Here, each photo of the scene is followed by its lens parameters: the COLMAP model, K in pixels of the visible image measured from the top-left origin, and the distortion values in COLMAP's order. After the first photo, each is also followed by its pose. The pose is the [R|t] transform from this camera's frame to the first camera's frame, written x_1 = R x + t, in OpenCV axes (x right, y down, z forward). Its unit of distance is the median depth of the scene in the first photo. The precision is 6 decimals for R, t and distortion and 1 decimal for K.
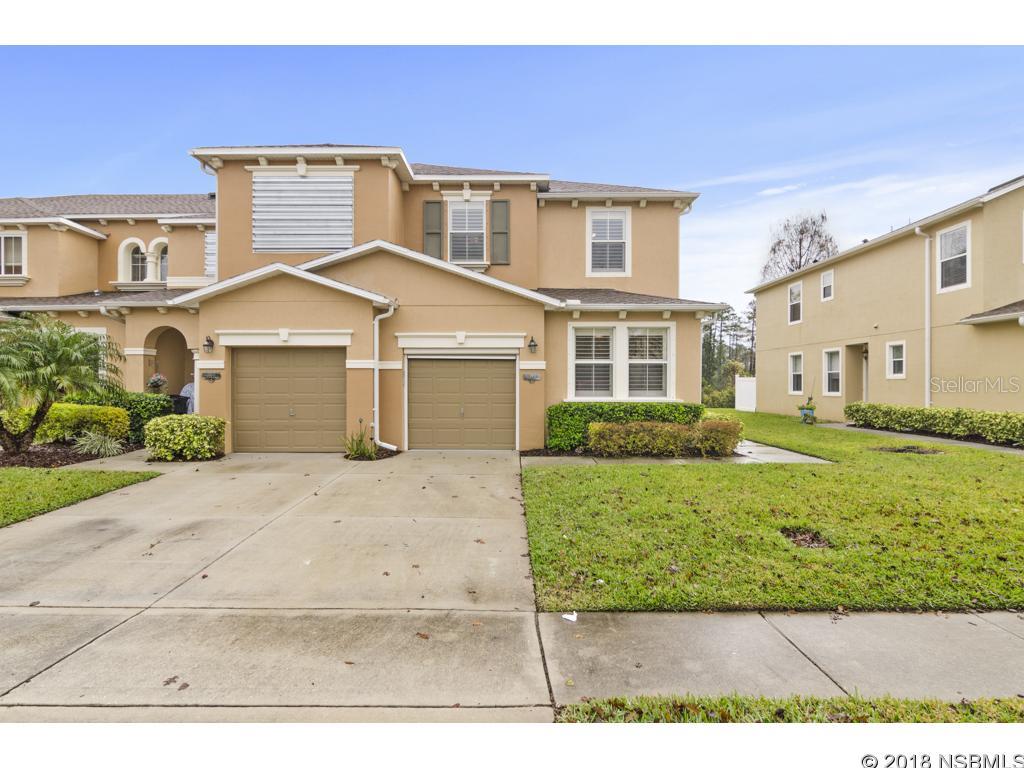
lens RADIAL K [[541.3, 0, 506.6], [0, 541.3, 392.7], [0, 0, 1]] dist [-0.002217, 0.000274]
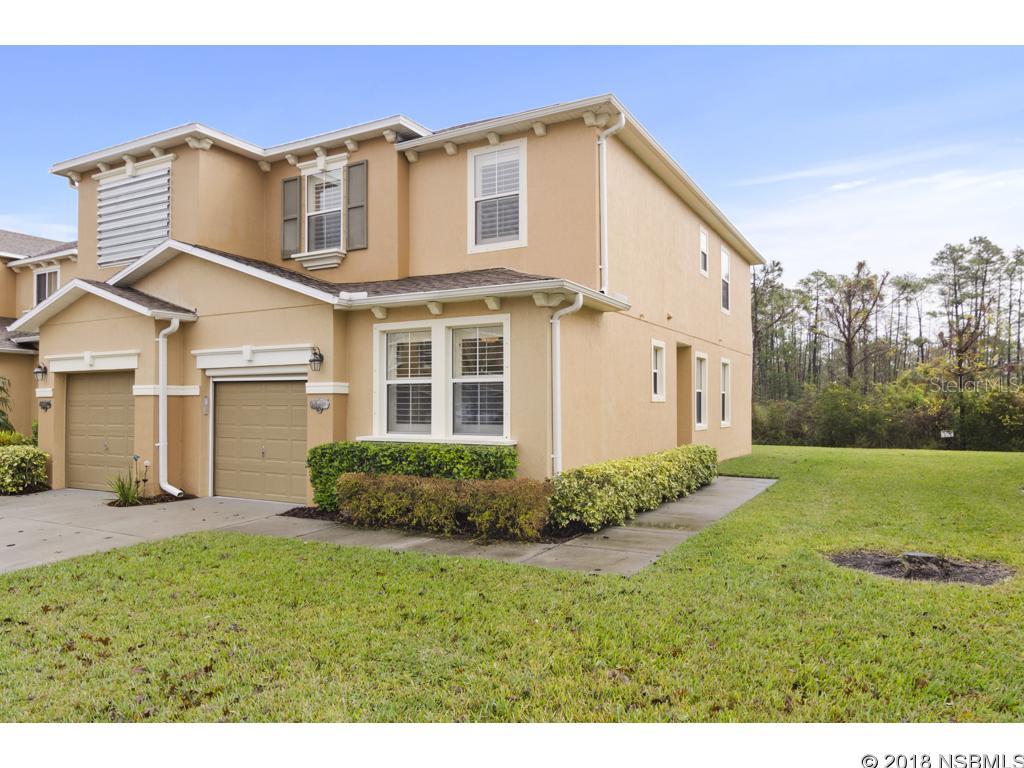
lens RADIAL K [[705.8, 0, 510.9], [0, 705.8, 397.6], [0, 0, 1]] dist [0.005478, 0.002808]
pose [[0.873418, -0.007705, -0.486909, 0.700659], [-0.005332, 0.999664, -0.025384, -0.015197], [0.486941, 0.024767, 0.873084, 0.299850]]
